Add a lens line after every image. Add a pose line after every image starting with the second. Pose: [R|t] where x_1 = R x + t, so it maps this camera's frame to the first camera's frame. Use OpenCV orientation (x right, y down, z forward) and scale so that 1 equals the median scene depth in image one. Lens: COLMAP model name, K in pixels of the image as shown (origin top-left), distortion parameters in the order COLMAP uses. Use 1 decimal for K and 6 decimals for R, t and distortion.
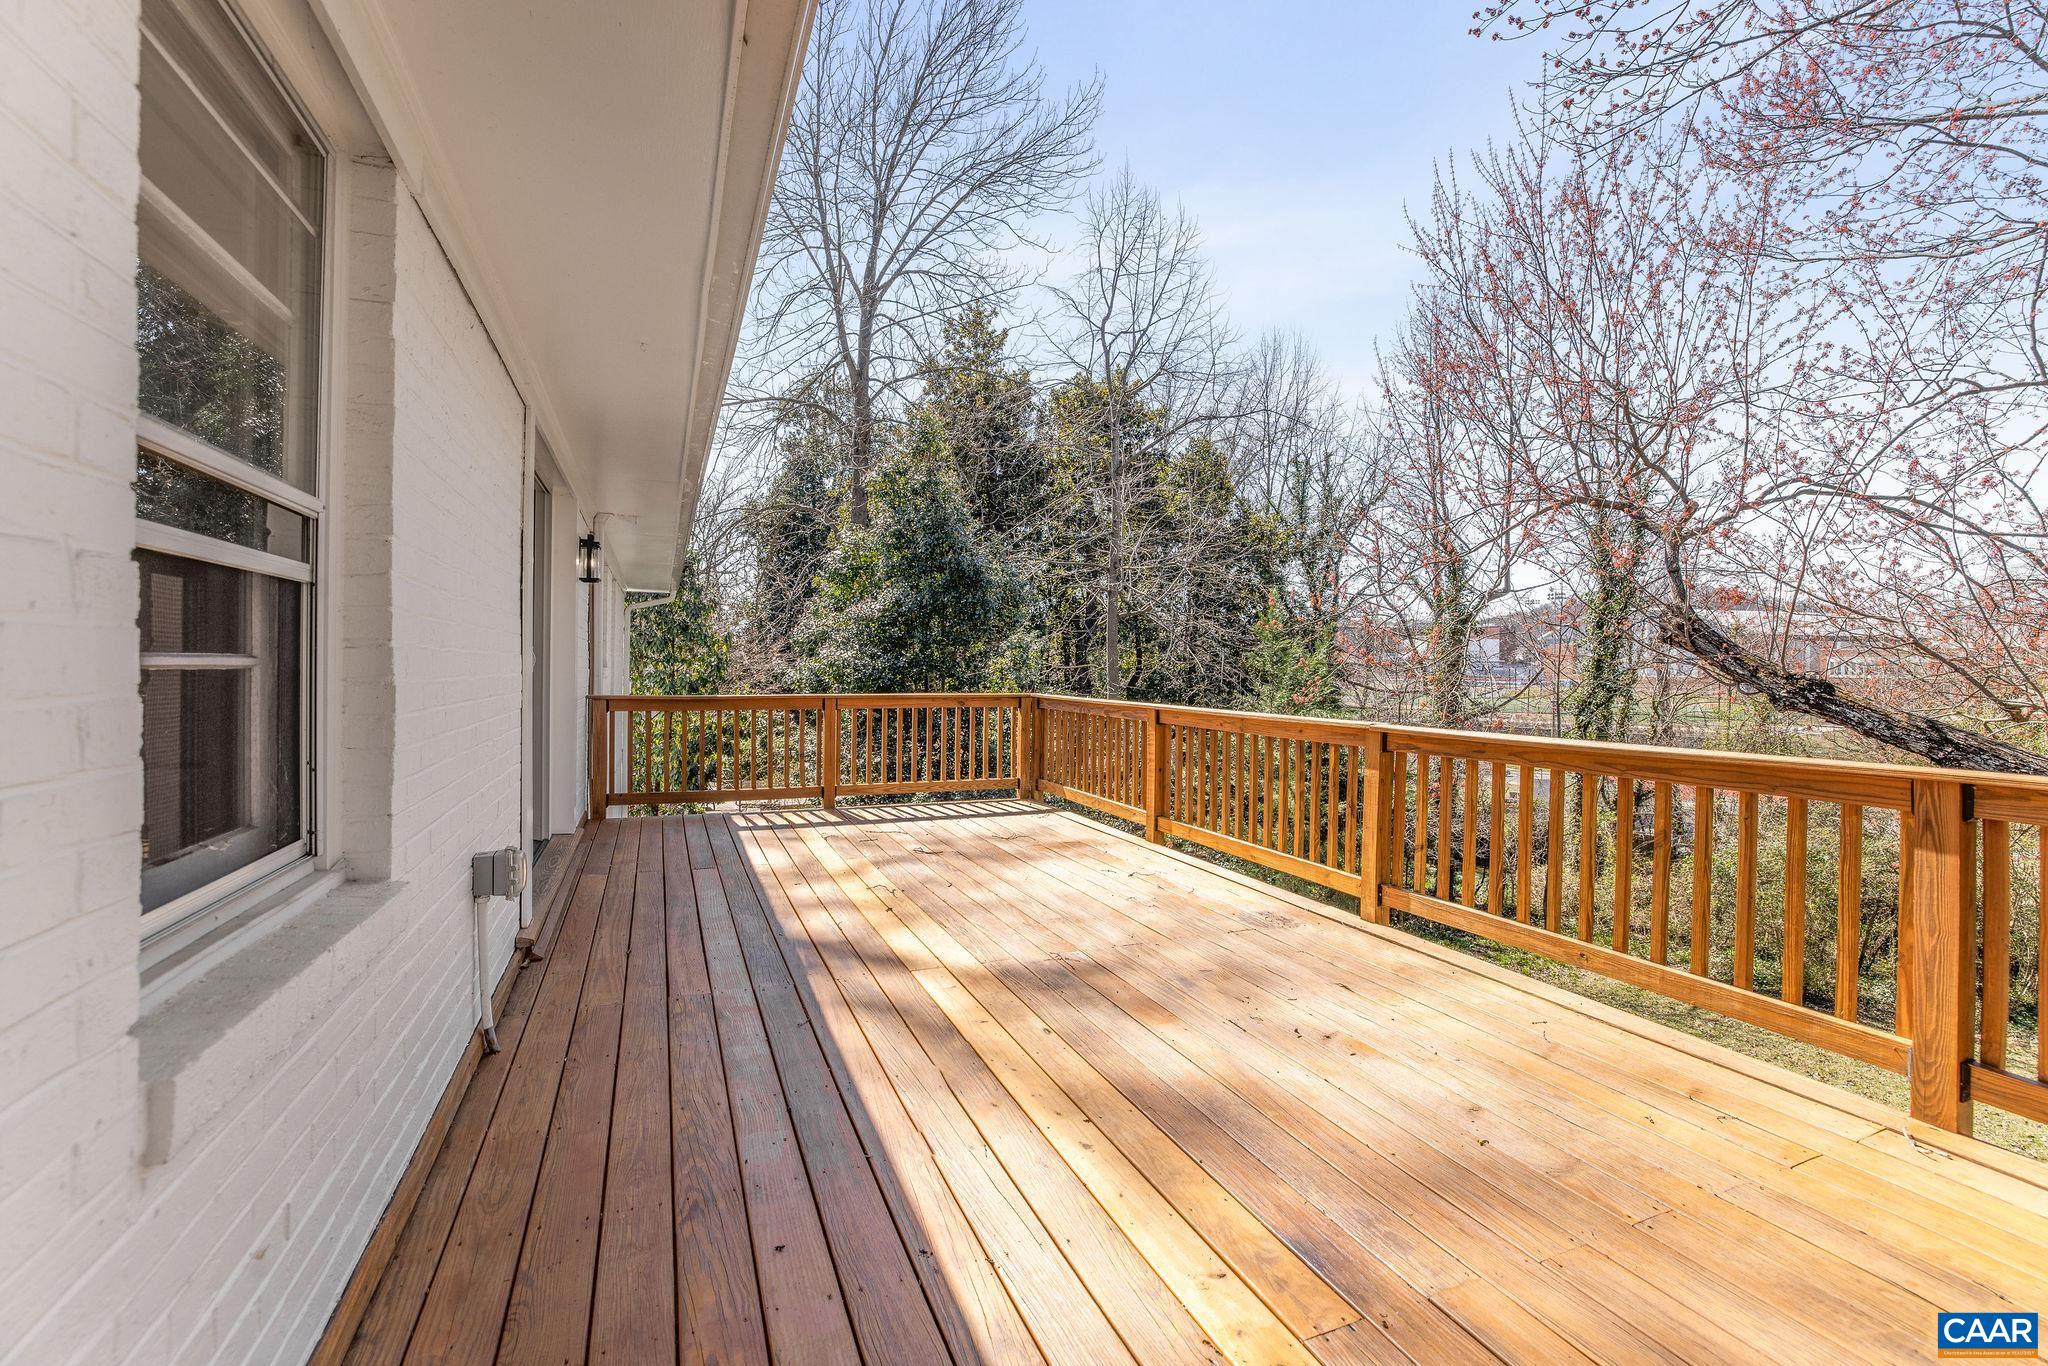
lens RADIAL K [[876.4, 0, 1022.6], [0, 876.4, 664.2], [0, 0, 1]] dist [0.000110, 0.000109]
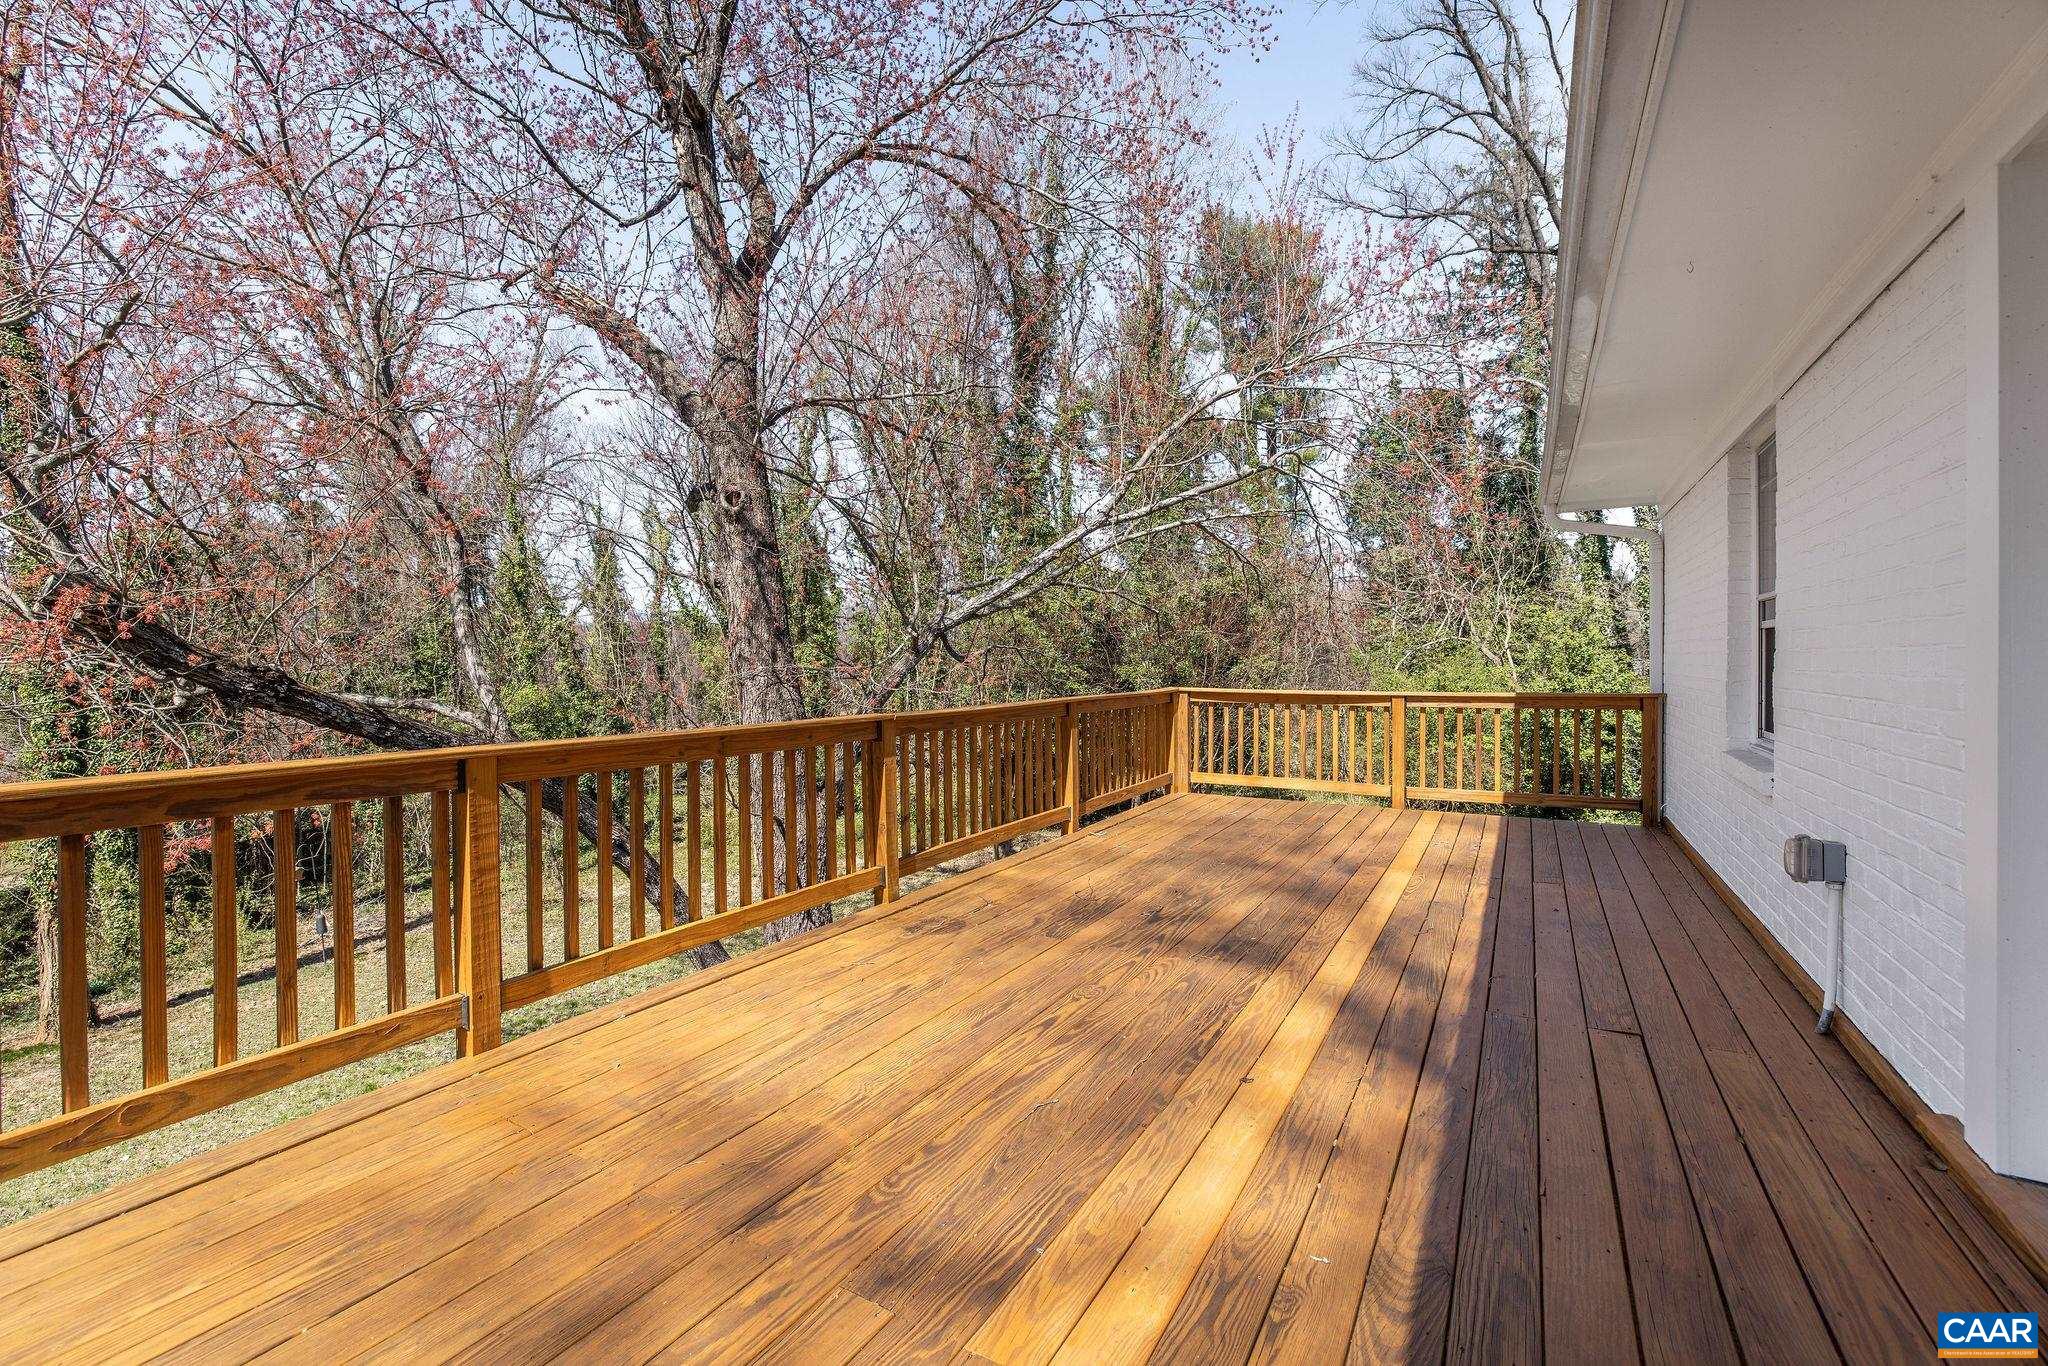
lens RADIAL K [[876.4, 0, 1022.6], [0, 876.4, 664.2], [0, 0, 1]] dist [0.000110, 0.000109]
pose [[-0.608822, -0.011082, 0.793230, -0.630135], [-0.001828, 0.999919, 0.012566, -0.006669], [-0.793305, 0.006201, -0.608793, 1.776889]]
